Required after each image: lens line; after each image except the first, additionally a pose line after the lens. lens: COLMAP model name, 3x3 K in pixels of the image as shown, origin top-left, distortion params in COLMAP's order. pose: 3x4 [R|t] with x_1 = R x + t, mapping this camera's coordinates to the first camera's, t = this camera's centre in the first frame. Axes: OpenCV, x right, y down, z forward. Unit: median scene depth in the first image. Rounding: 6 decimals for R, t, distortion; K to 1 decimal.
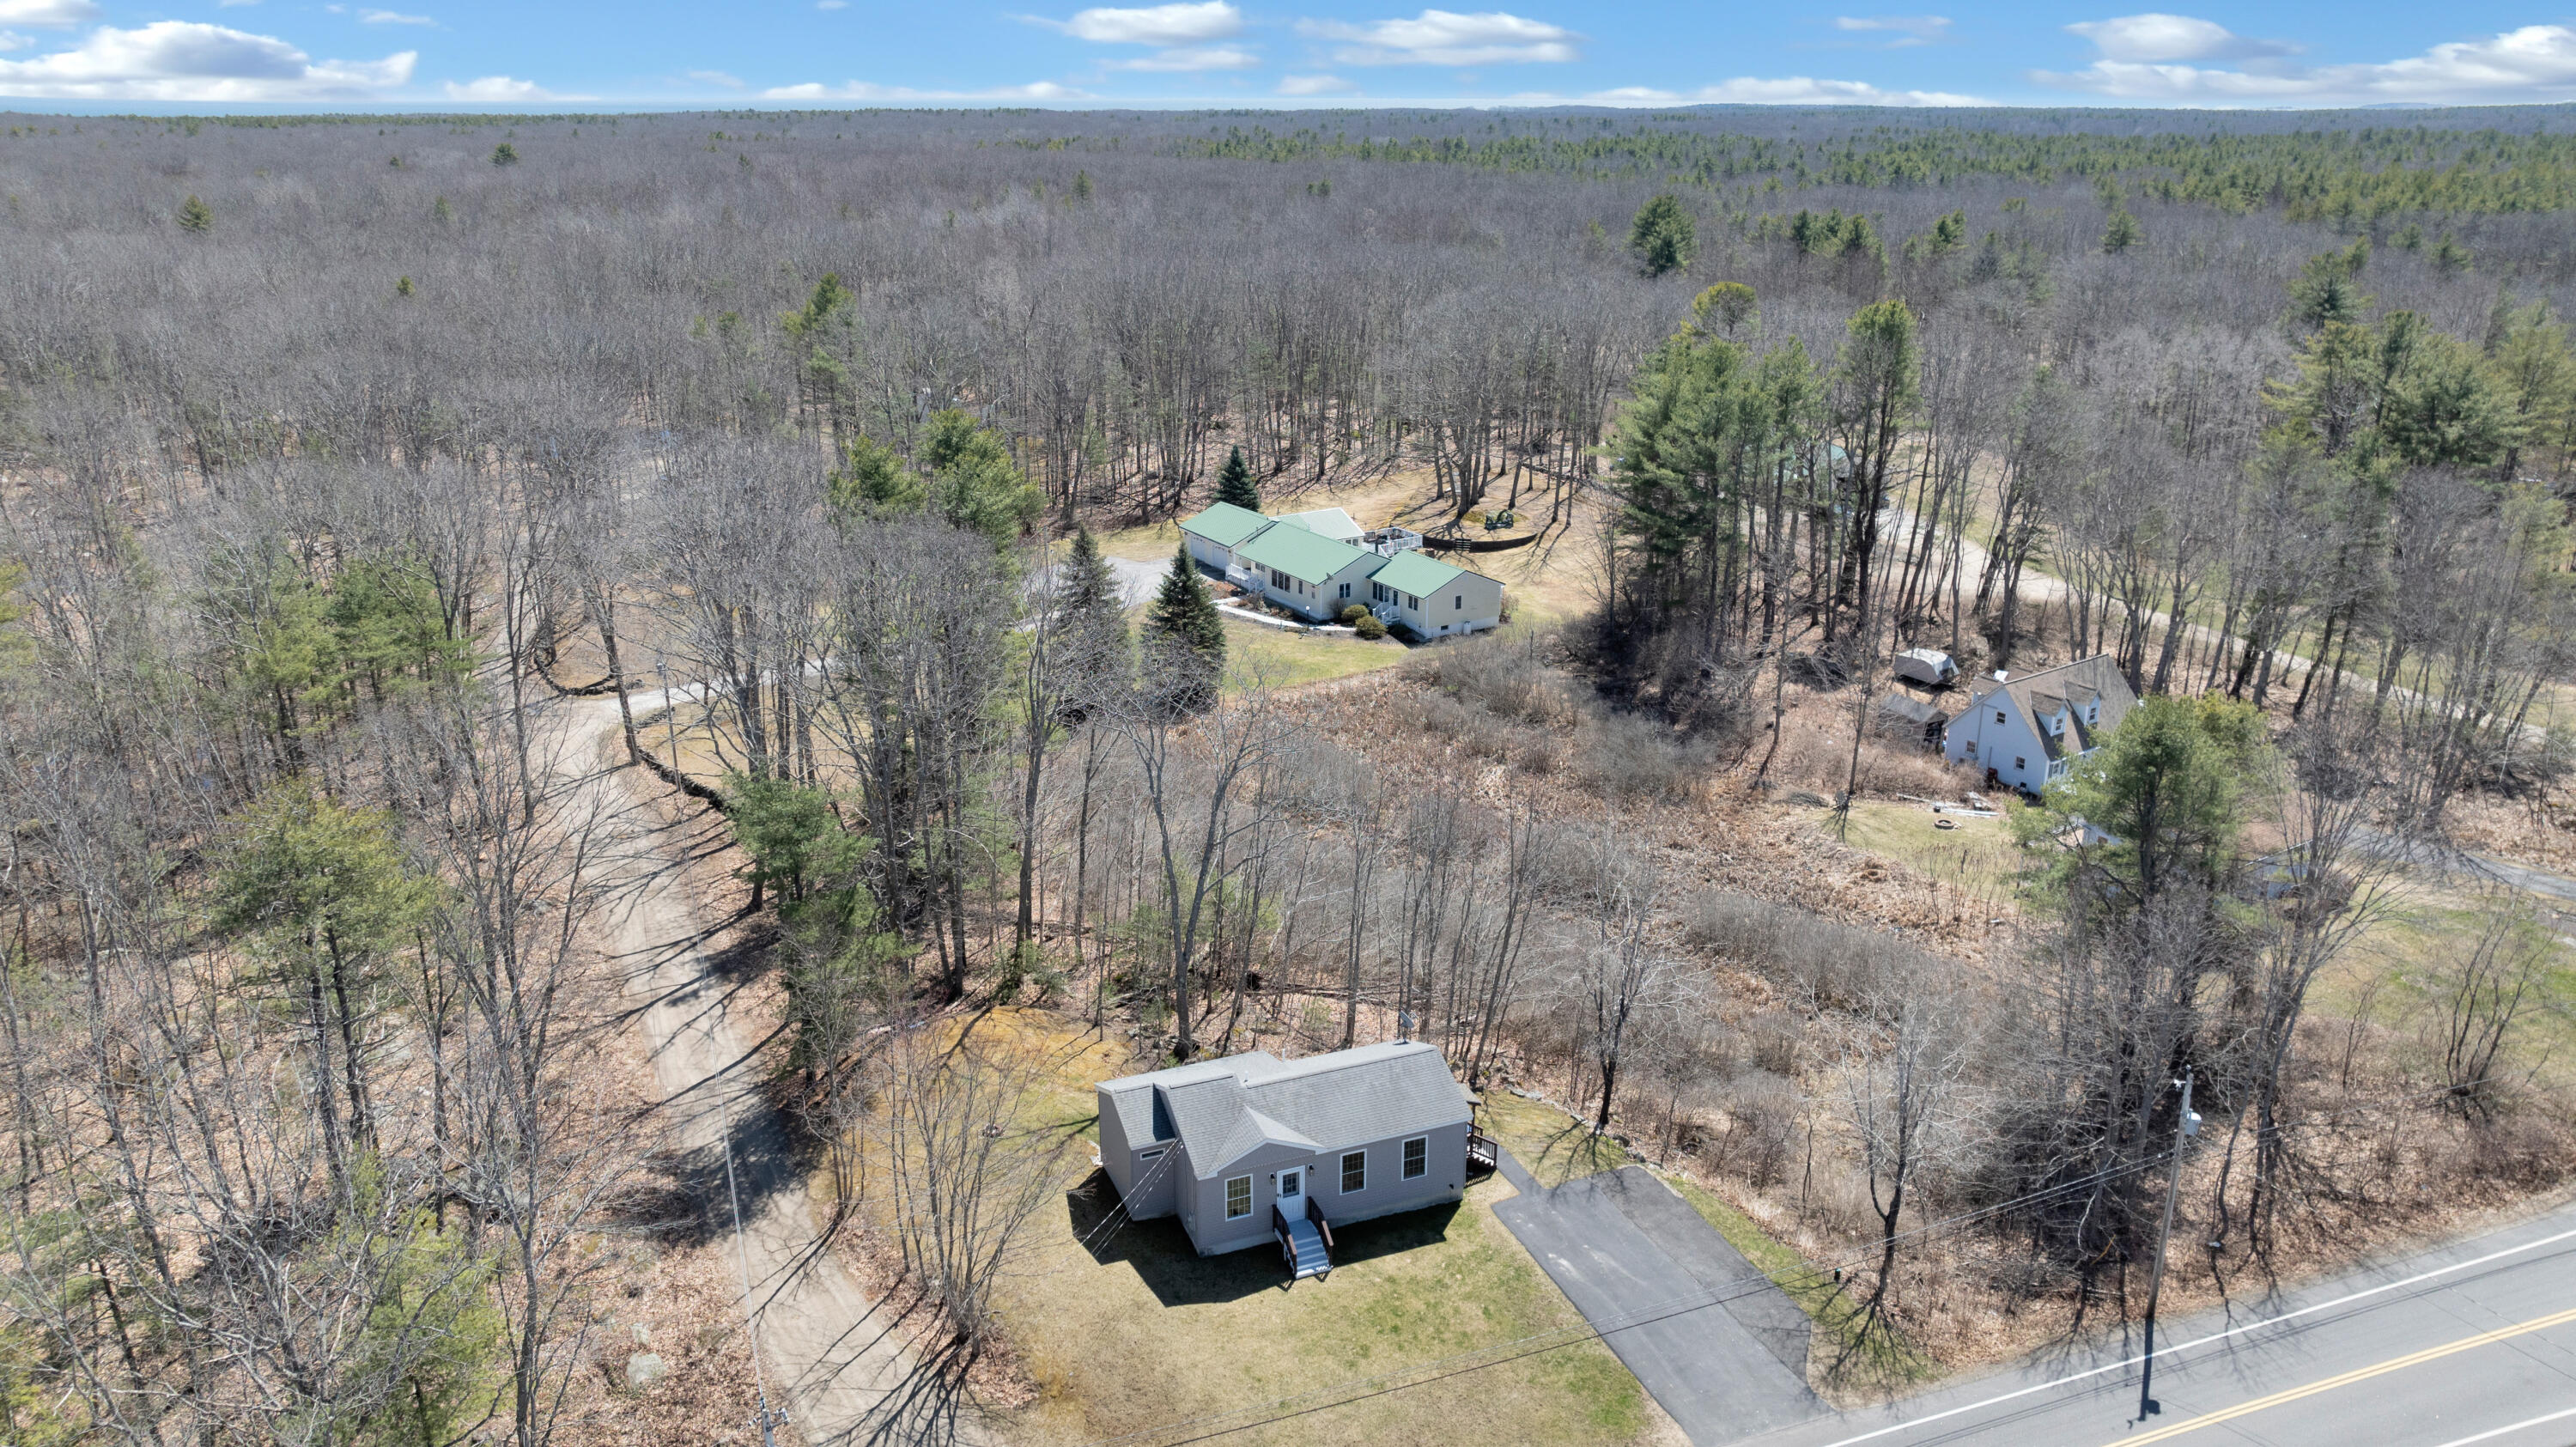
lens RADIAL K [[1826.9, 0, 1282.4], [0, 1826.9, 719.1], [0, 0, 1]] dist [-0.035526, 0.032313]
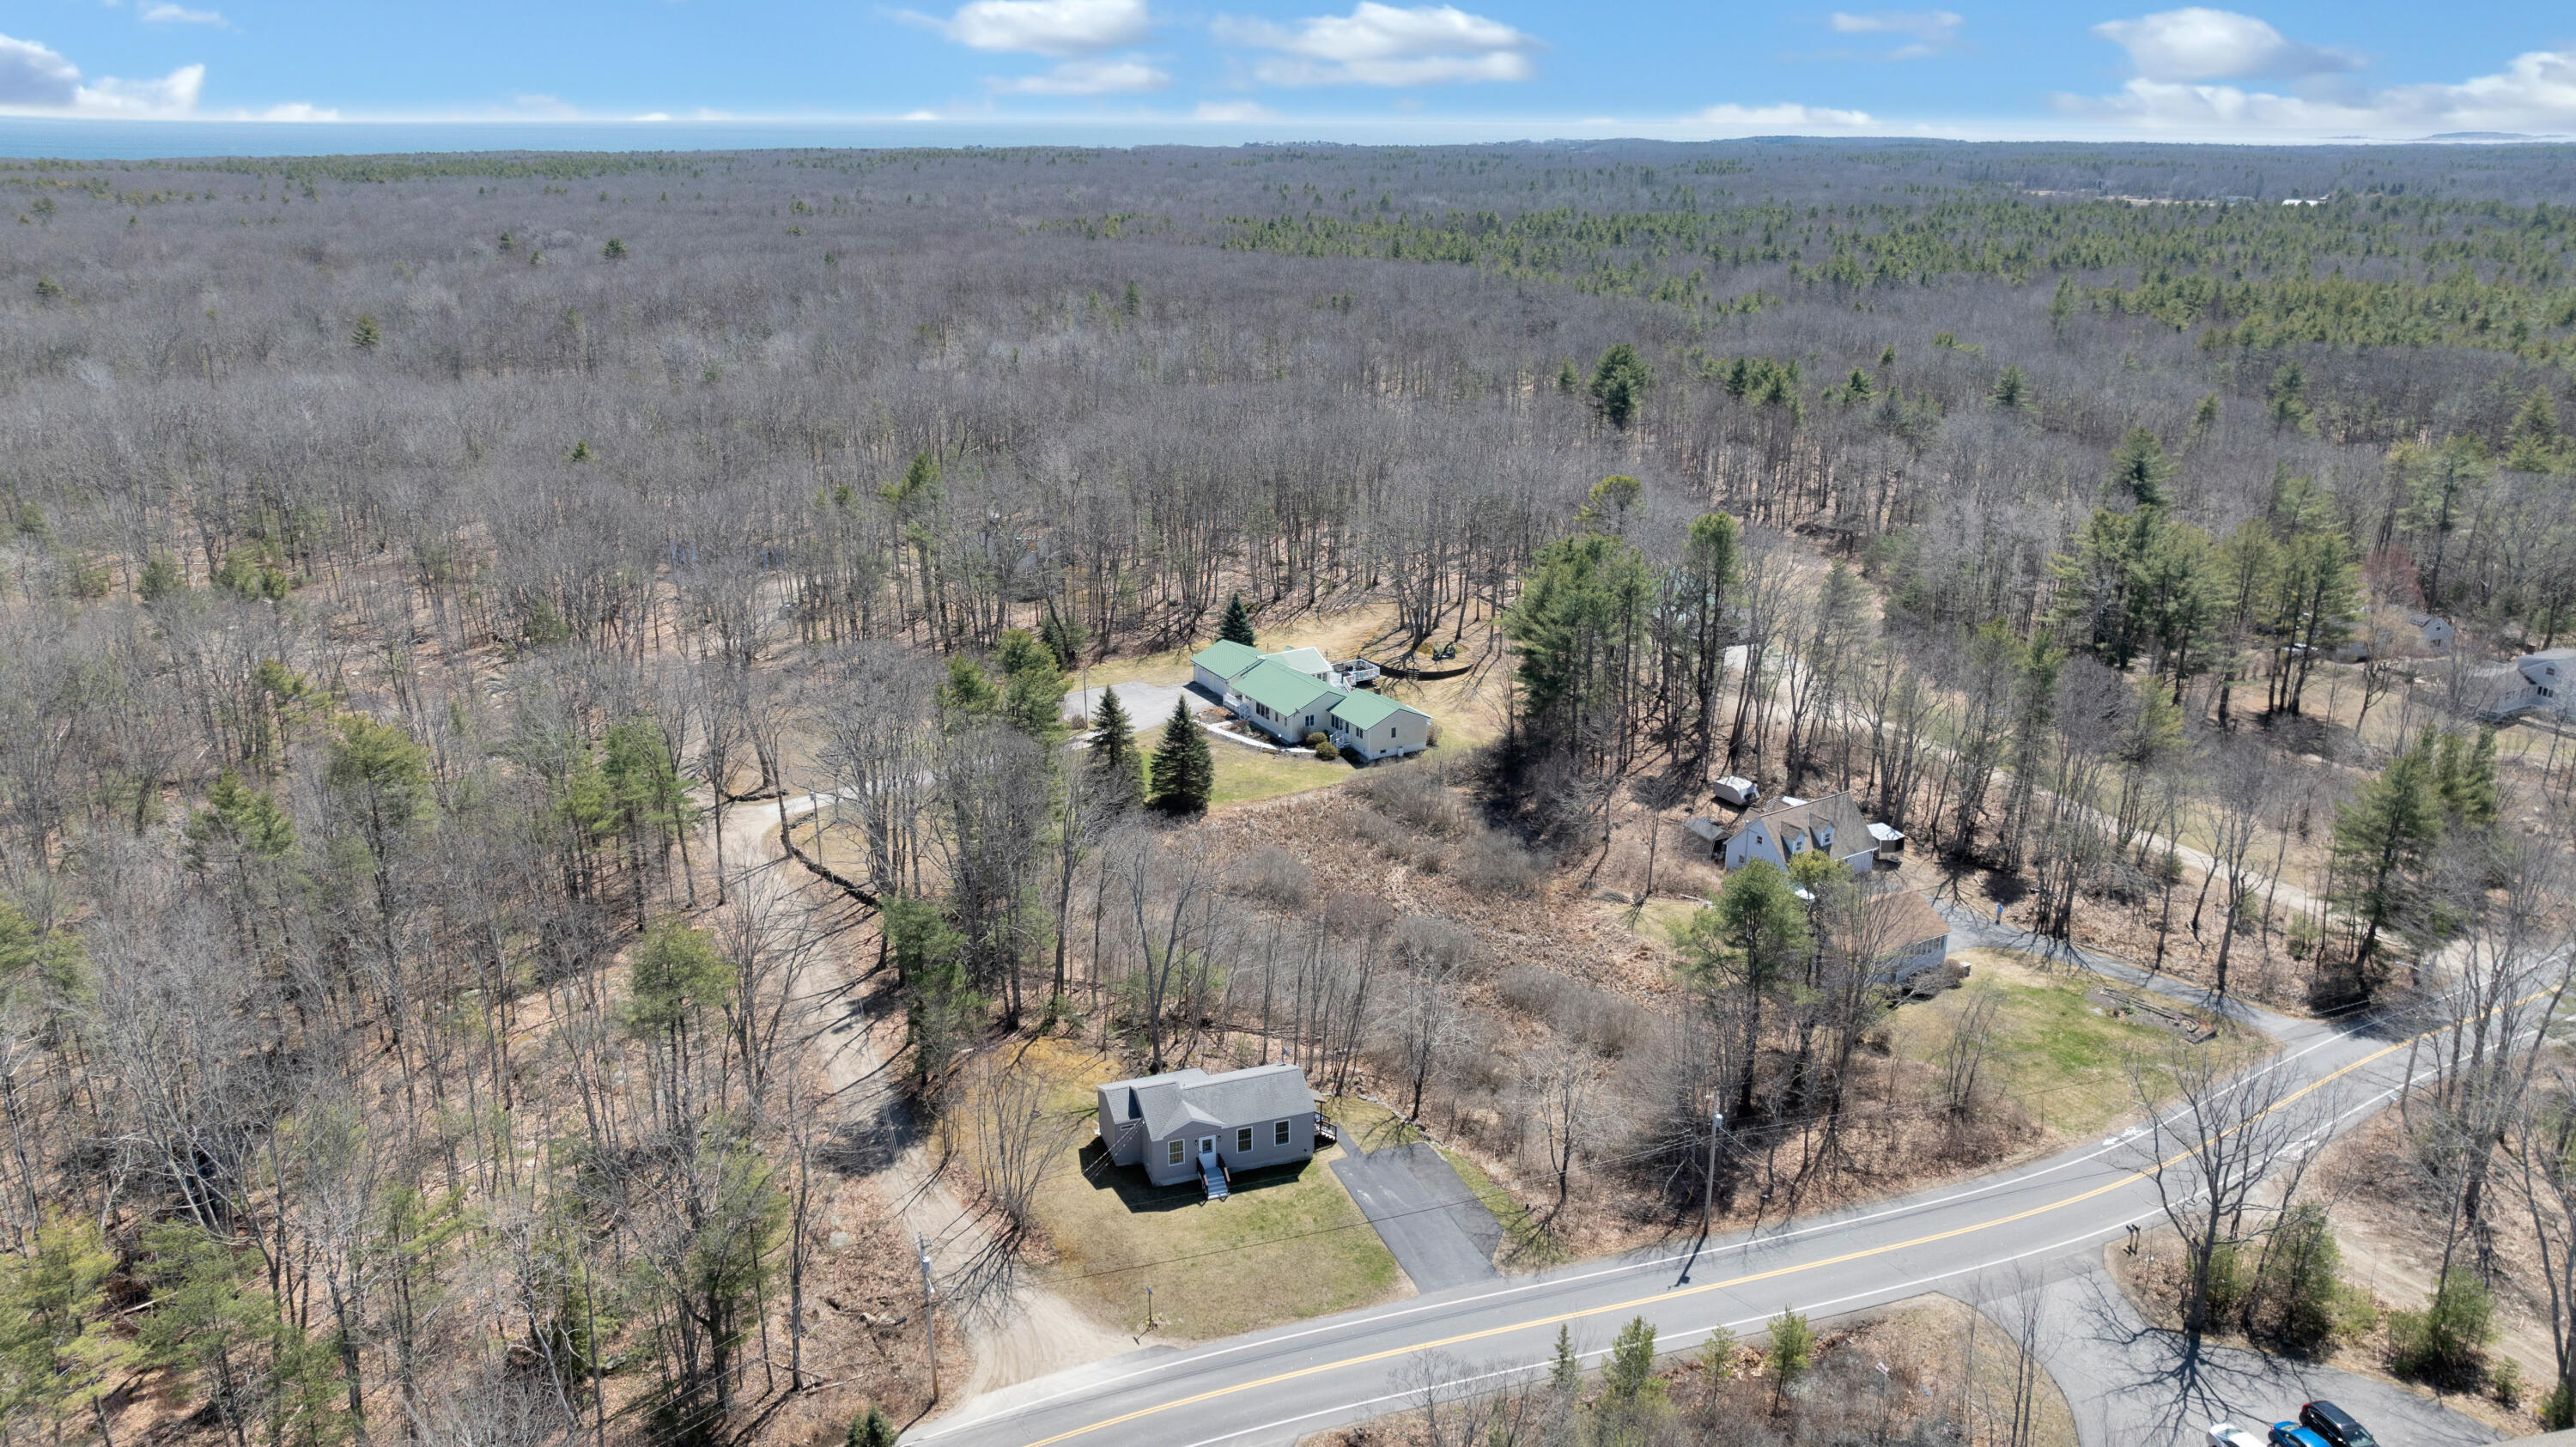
lens RADIAL K [[1826.9, 0, 1303.5], [0, 1826.9, 730.8], [0, 0, 1]] dist [-0.035526, 0.032313]
pose [[0.999726, 0.015107, -0.017889, 0.083460], [-0.015151, 0.999883, -0.002314, -0.093643], [0.017852, 0.002584, 0.999837, -0.502066]]
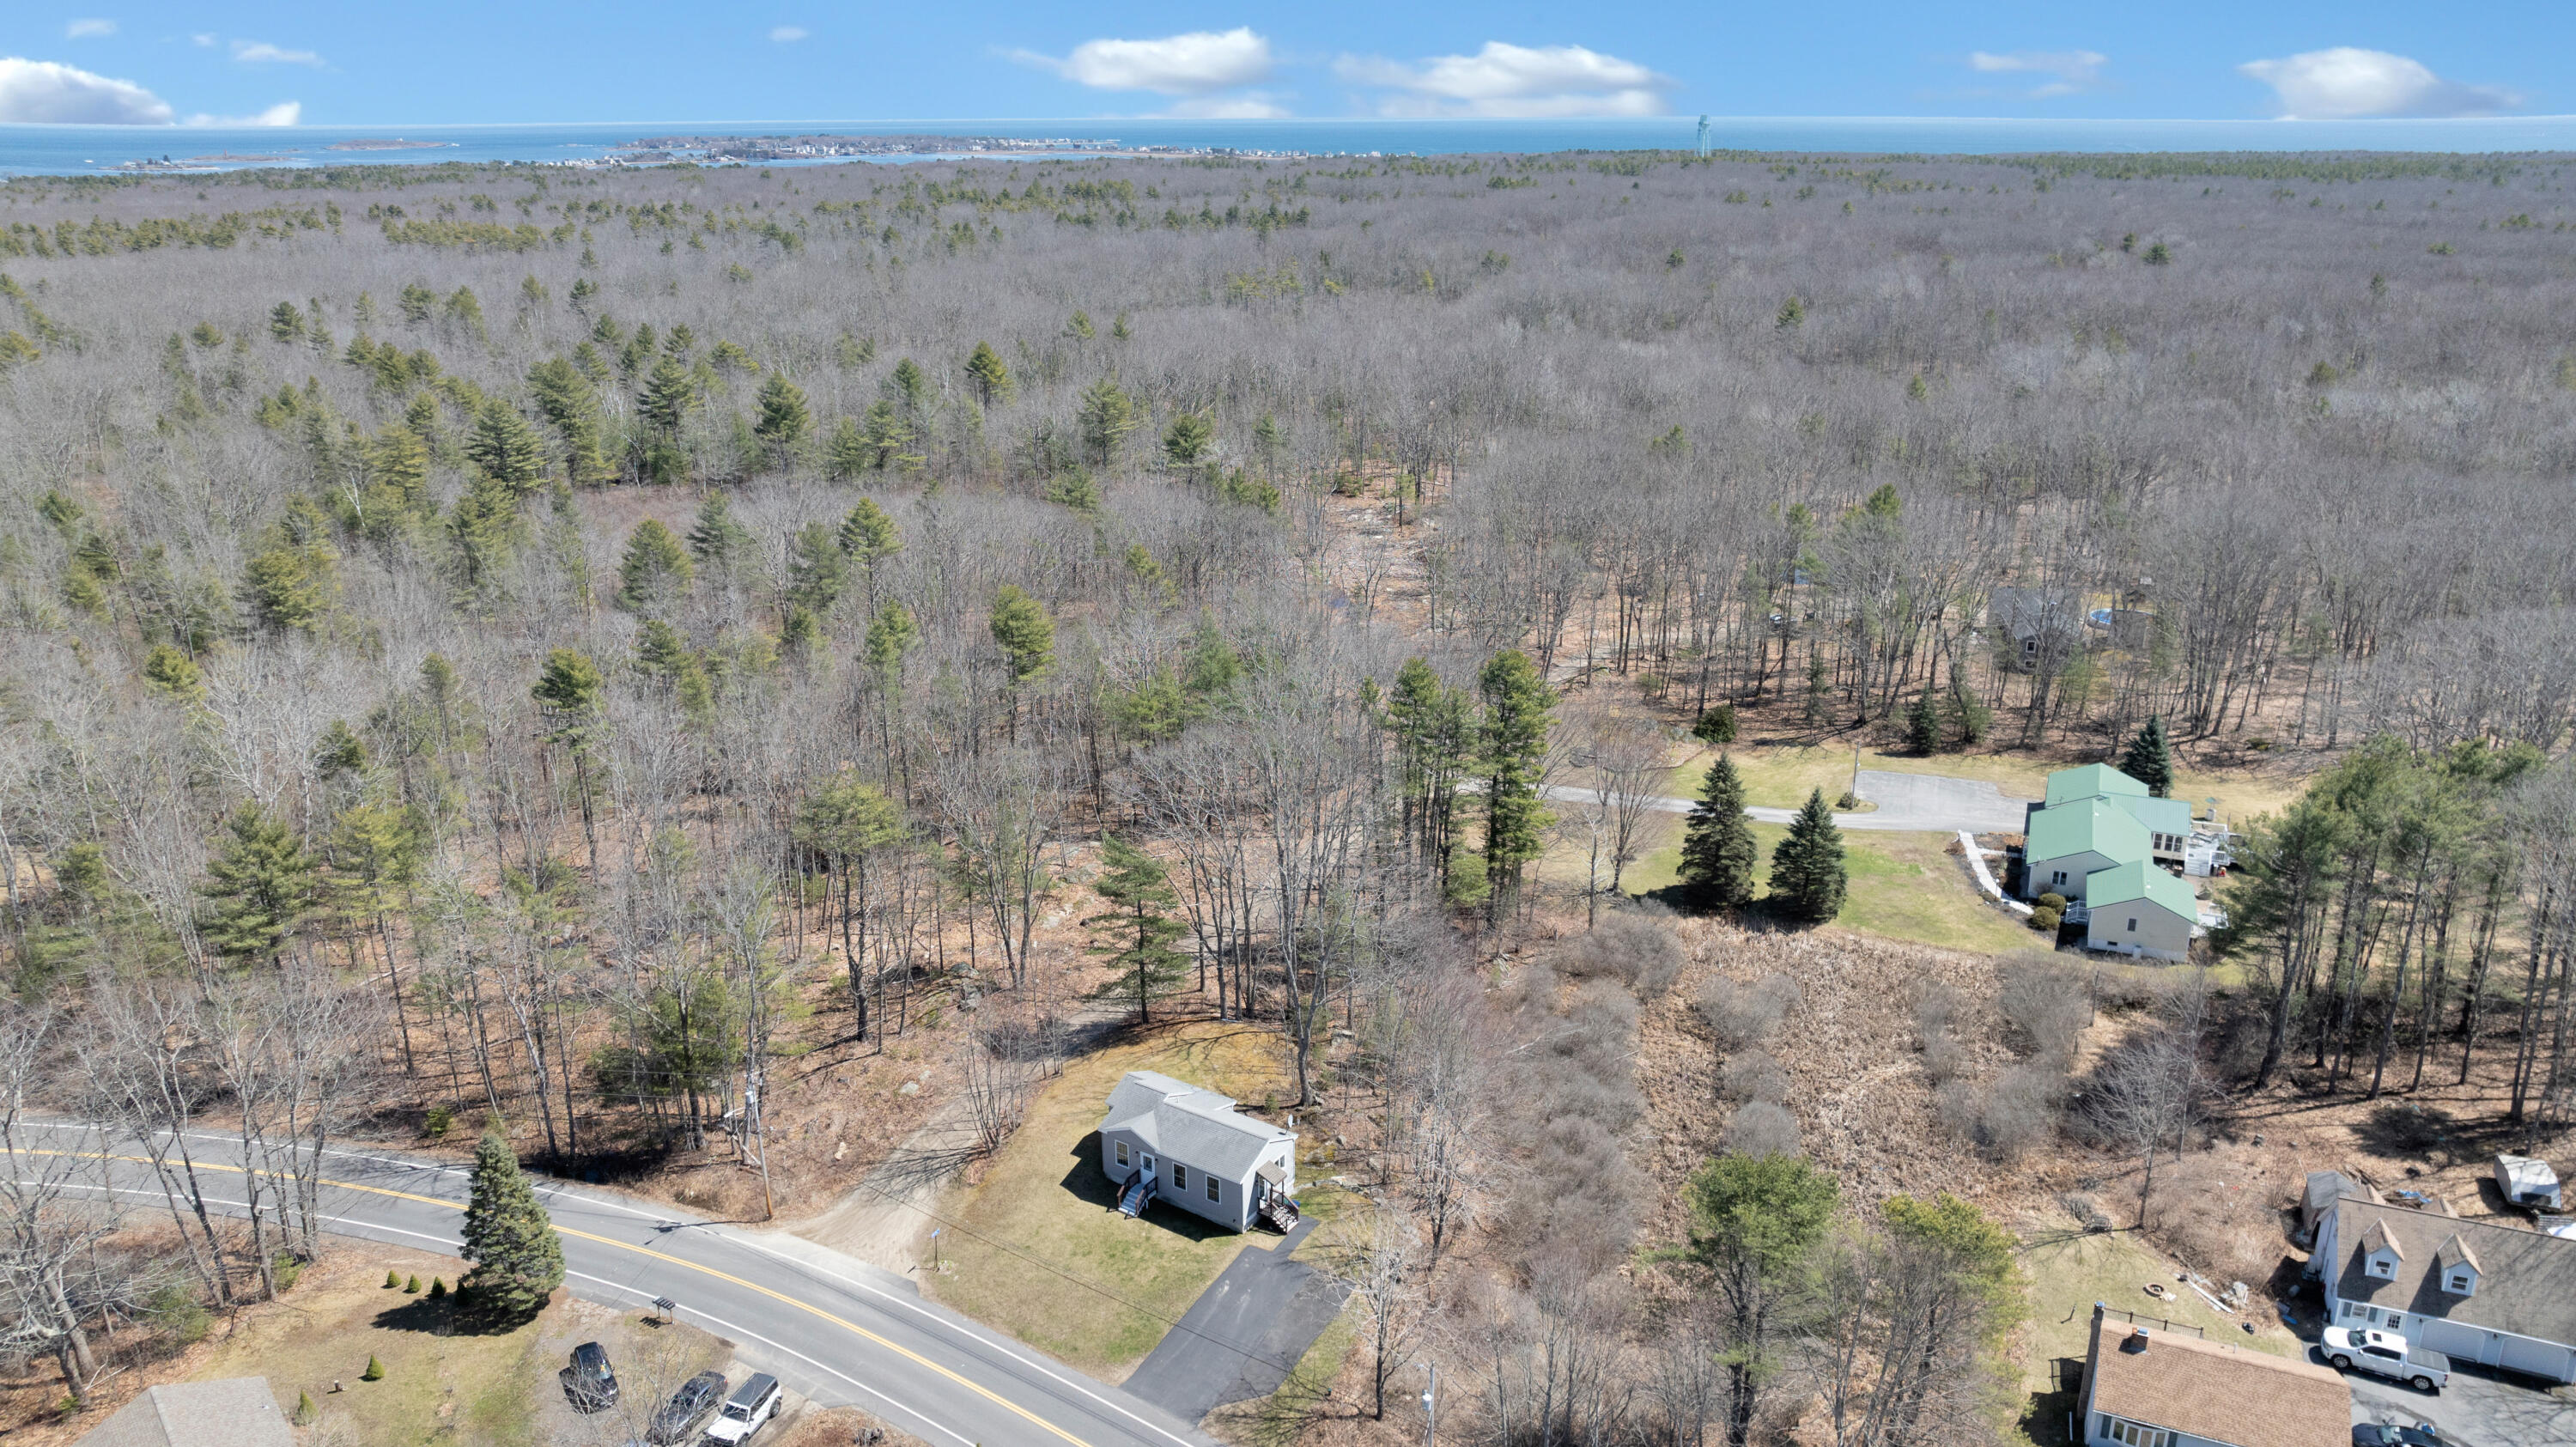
lens RADIAL K [[1826.9, 0, 1298.1], [0, 1826.9, 725.2], [0, 0, 1]] dist [-0.035526, 0.032313]
pose [[0.566474, 0.264398, -0.780513, 0.904961], [-0.264682, 0.955326, 0.131517, -0.275025], [0.780417, 0.132087, 0.611149, 0.011427]]
